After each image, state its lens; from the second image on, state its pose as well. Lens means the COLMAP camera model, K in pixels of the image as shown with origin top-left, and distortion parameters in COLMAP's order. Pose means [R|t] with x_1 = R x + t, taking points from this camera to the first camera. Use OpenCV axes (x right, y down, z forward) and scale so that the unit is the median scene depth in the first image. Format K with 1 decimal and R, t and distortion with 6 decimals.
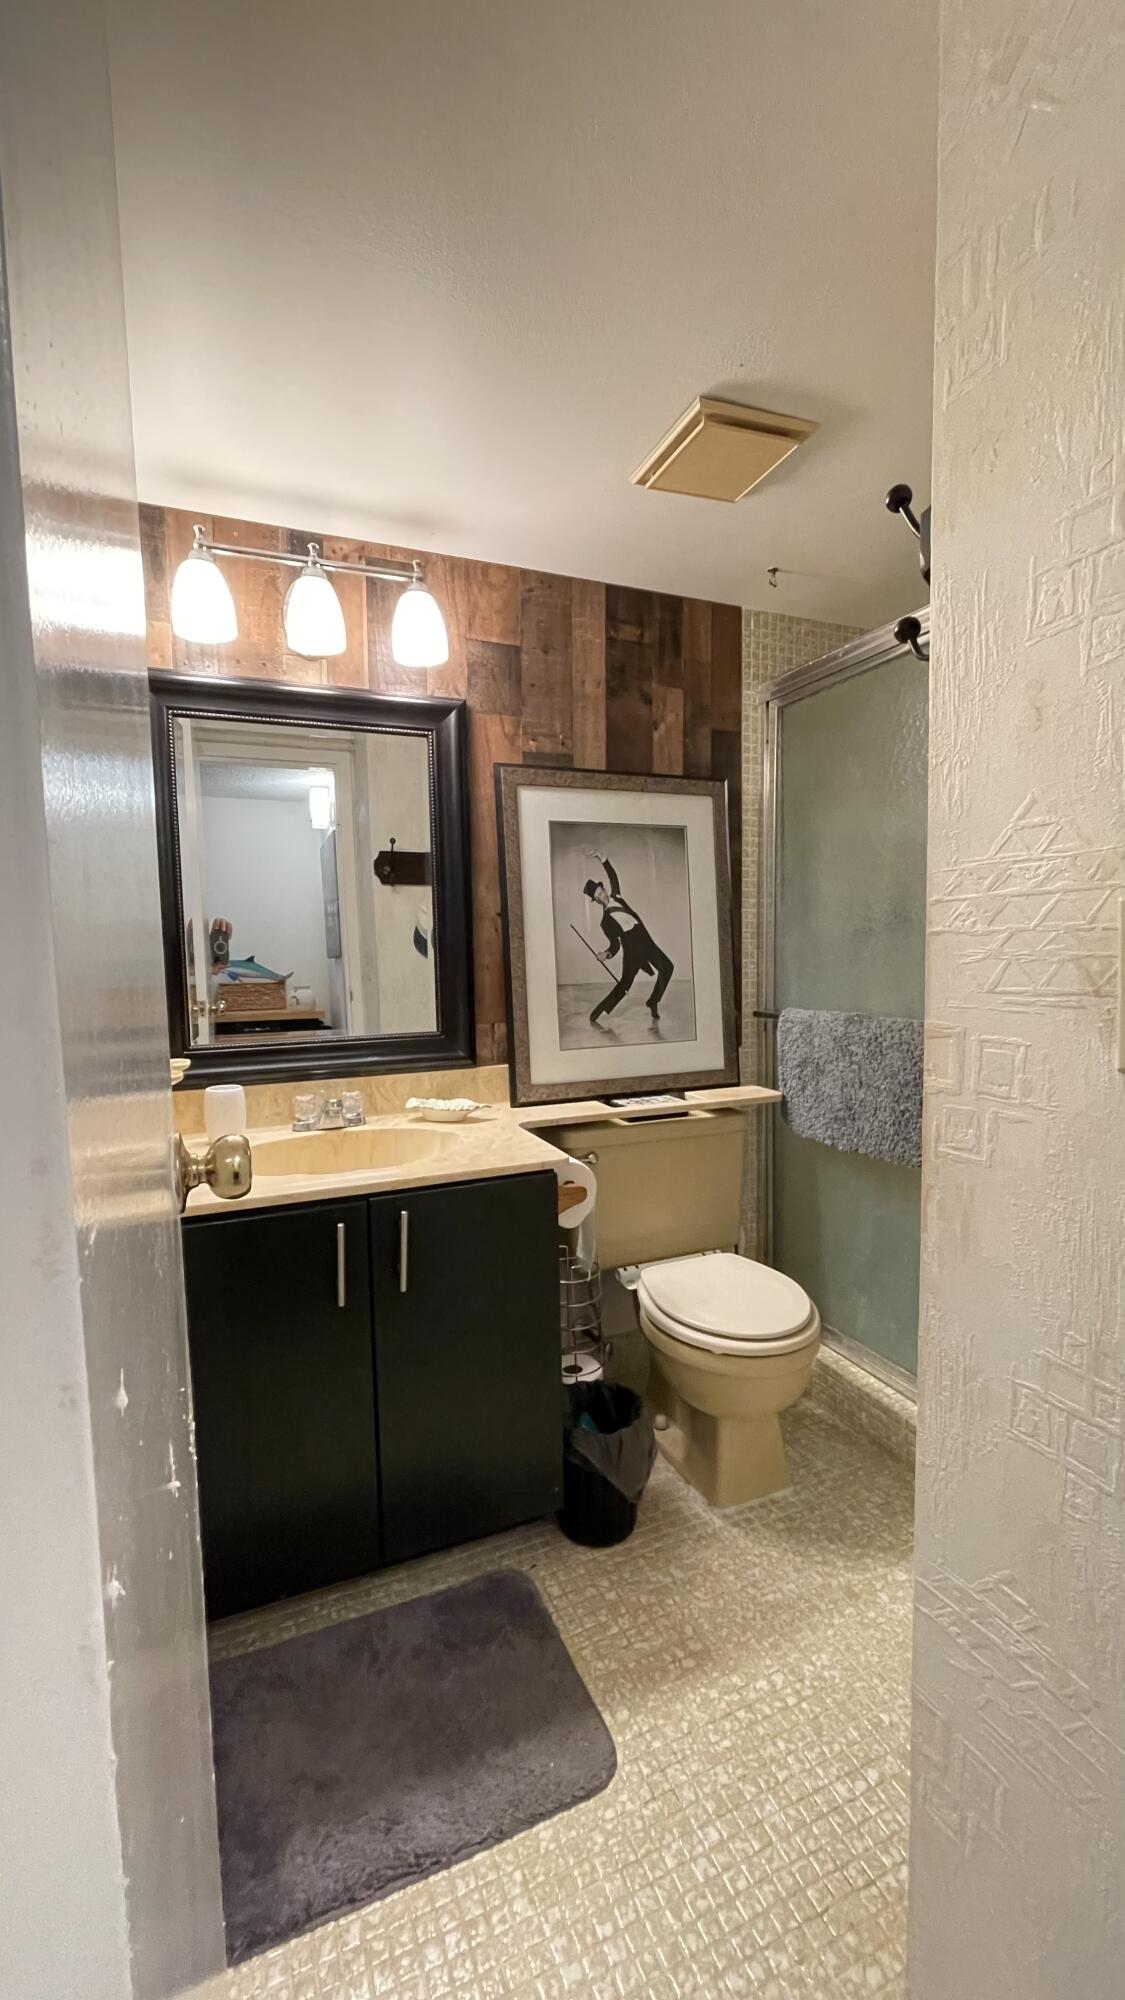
lens RADIAL K [[811.2, 0, 557.4], [0, 811.2, 1011.3], [0, 0, 1]] dist [-0.003268, 0.002979]
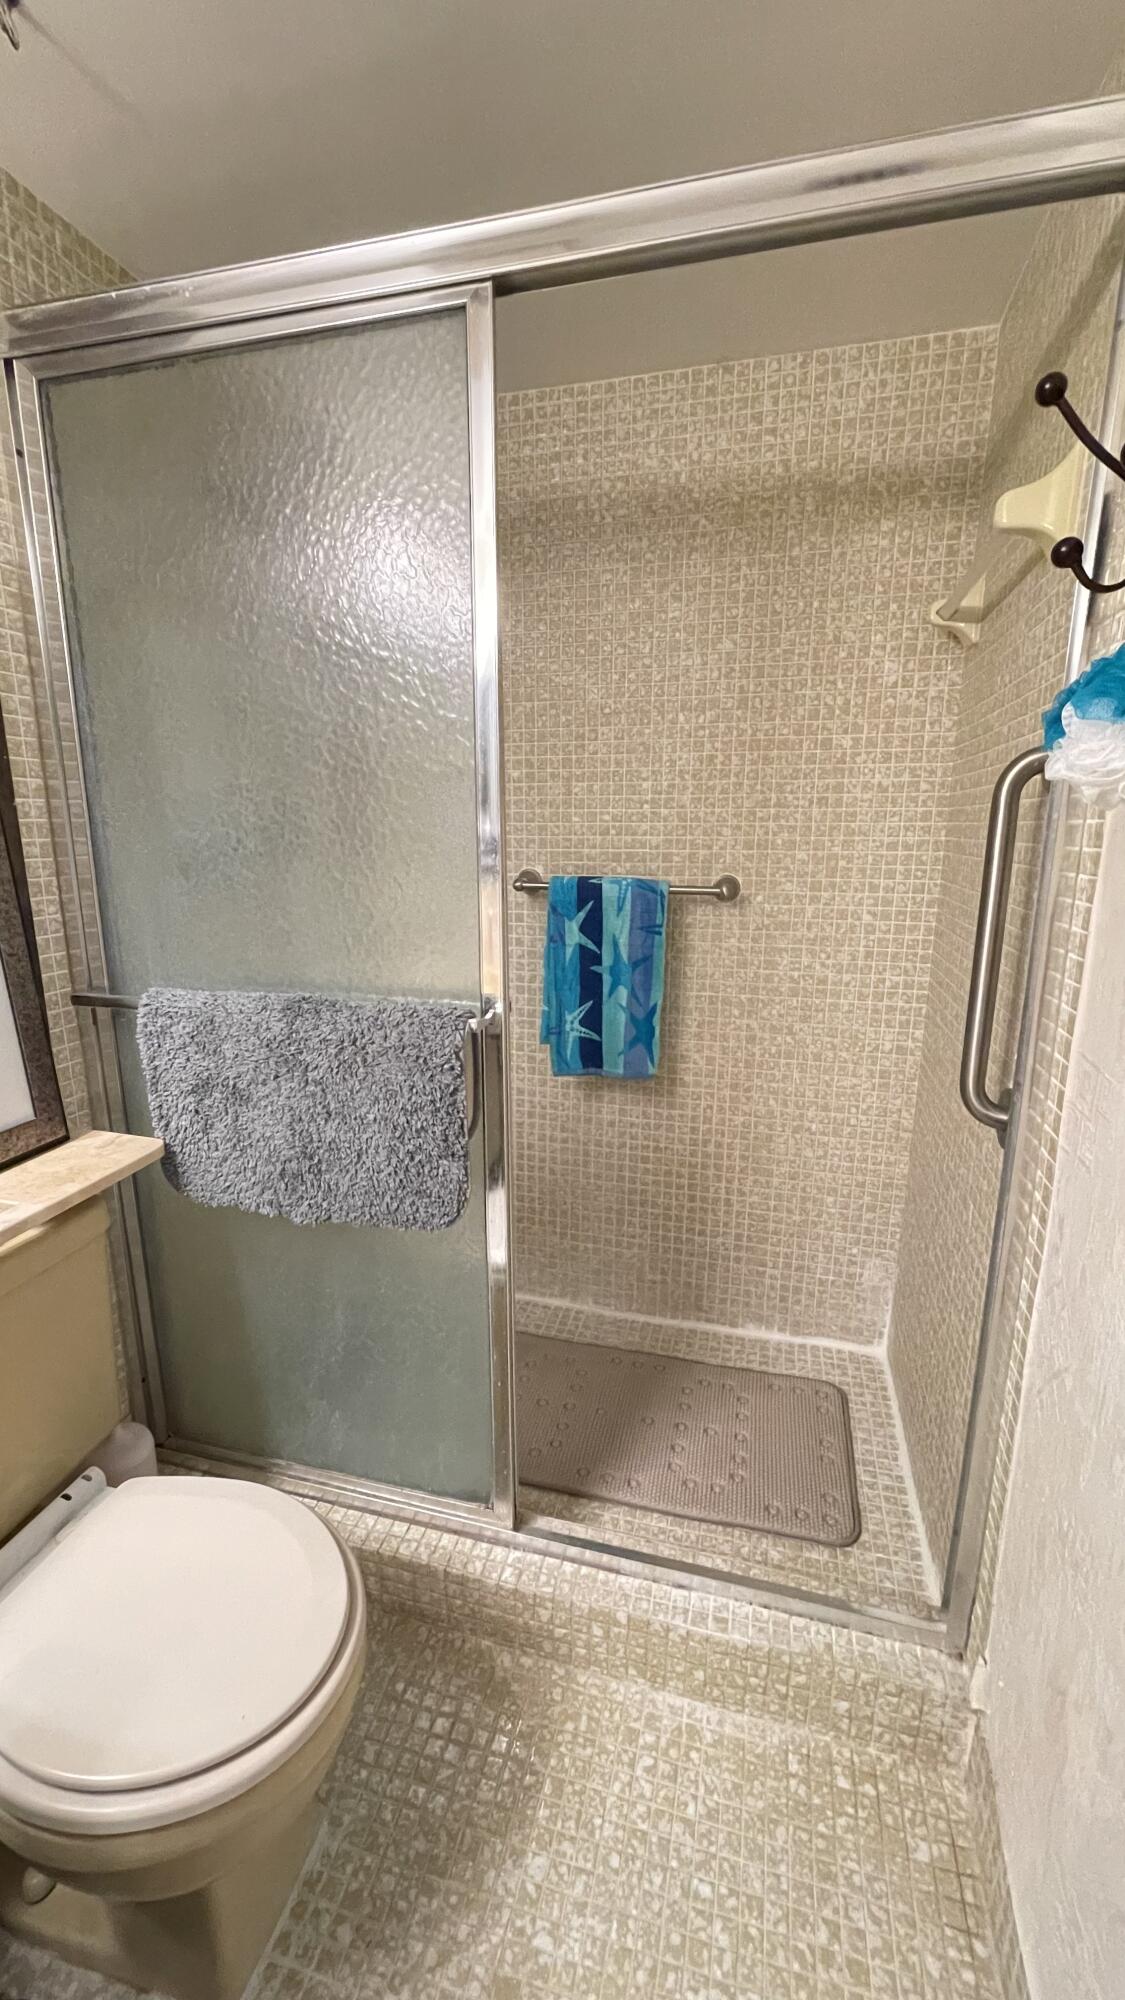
lens RADIAL K [[811.2, 0, 557.4], [0, 811.2, 1011.3], [0, 0, 1]] dist [-0.003268, 0.002979]
pose [[0.614105, -0.161398, 0.772545, 0.025644], [0.048224, 0.984711, 0.167390, -0.070071], [-0.787749, -0.065540, 0.612499, 0.455625]]
